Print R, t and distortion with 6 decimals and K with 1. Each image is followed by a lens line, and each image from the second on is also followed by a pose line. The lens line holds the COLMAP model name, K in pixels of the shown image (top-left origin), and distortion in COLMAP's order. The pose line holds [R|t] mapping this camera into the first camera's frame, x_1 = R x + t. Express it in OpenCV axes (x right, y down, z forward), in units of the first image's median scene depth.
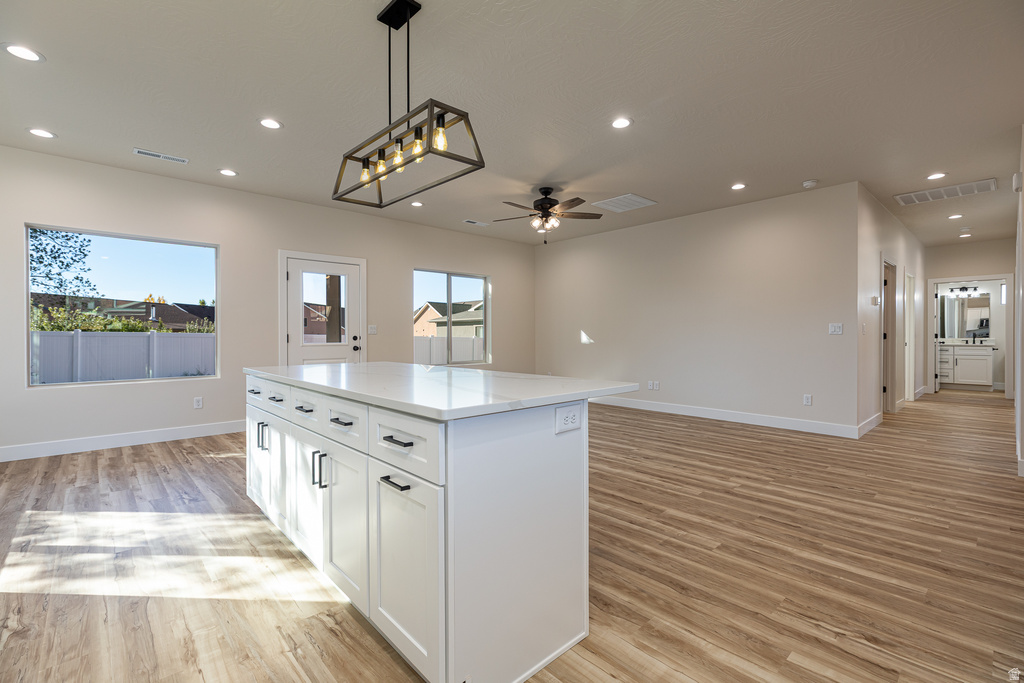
lens RADIAL K [[459.4, 0, 512.8], [0, 459.4, 337.3], [0, 0, 1]] dist [0.009972, -0.000817]
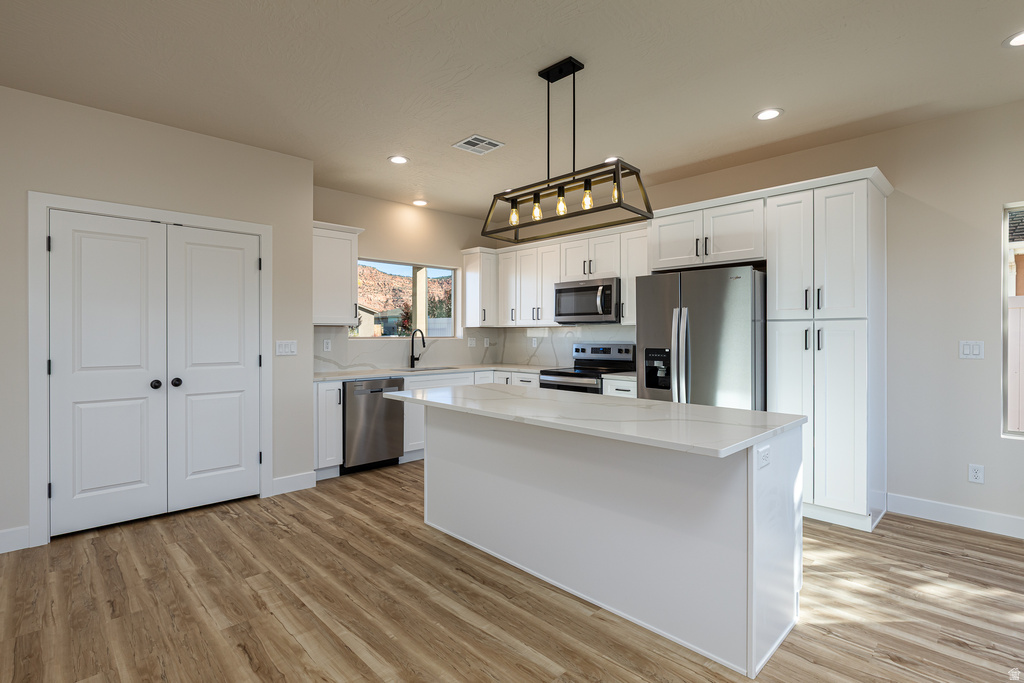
lens RADIAL K [[494.4, 0, 513.0], [0, 494.4, 334.5], [0, 0, 1]] dist [-0.001440, -0.000125]
pose [[-0.999704, 0.002057, -0.024259, -0.092693], [0.001911, 0.999980, 0.006038, -0.077942], [0.024271, 0.005990, -0.999687, 1.924421]]
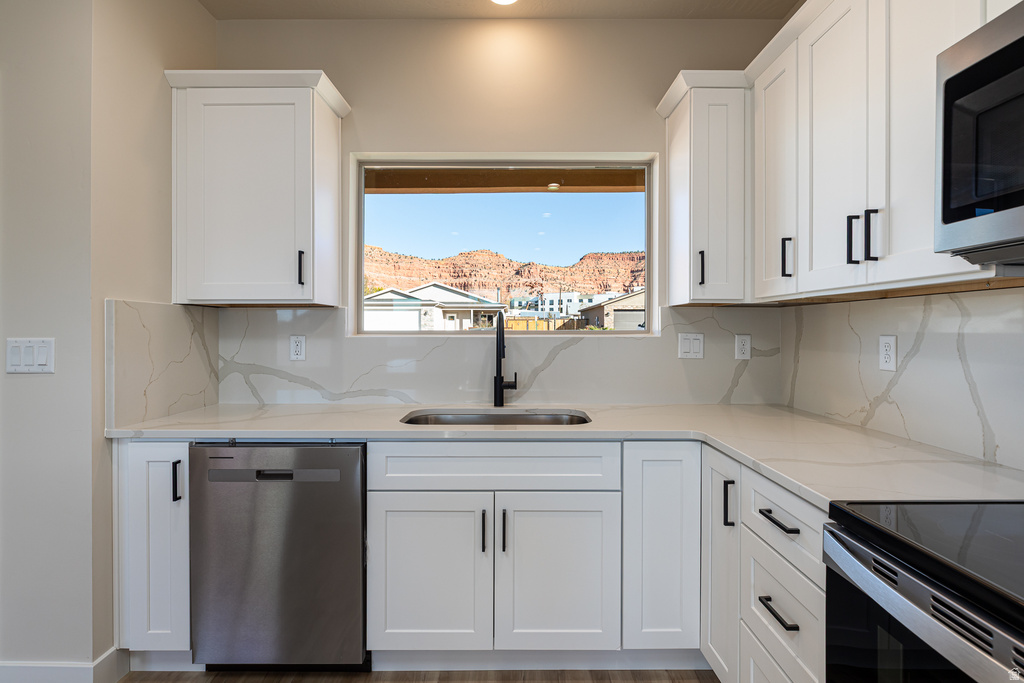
lens RADIAL K [[494.4, 0, 513.0], [0, 494.4, 334.5], [0, 0, 1]] dist [-0.001440, -0.000125]
pose [[-0.733607, -0.003102, 0.679567, -0.326024], [0.004885, 0.999940, 0.009838, -0.059001], [-0.679556, 0.010537, -0.733548, 0.437202]]
